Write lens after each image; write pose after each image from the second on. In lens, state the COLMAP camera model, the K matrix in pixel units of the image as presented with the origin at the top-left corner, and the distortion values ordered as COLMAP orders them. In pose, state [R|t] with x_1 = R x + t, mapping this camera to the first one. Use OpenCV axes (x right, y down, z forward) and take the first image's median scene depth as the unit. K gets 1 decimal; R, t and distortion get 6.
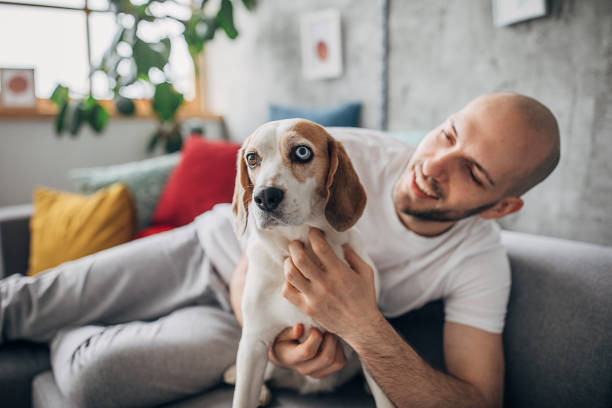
lens RADIAL K [[596.0, 0, 304.3], [0, 596.0, 201.8], [0, 0, 1]] dist [-0.022973, 0.000000]
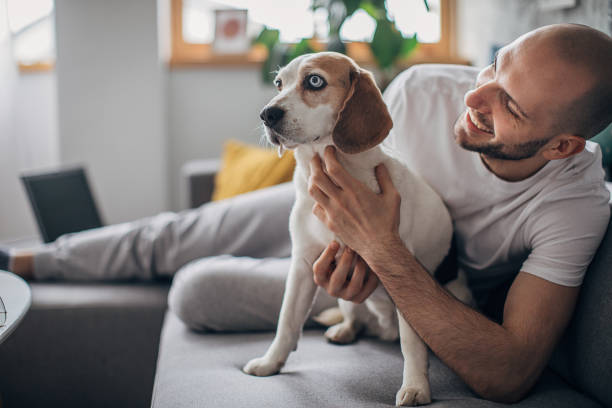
lens RADIAL K [[949.5, 0, 305.3], [0, 949.5, 201.7], [0, 0, 1]] dist [-0.190657, 0.000000]
pose [[0.891473, 0.048205, -0.450502, 0.697293], [-0.049979, 0.998719, 0.007966, 0.116539], [0.450309, 0.015415, 0.892740, -0.537086]]
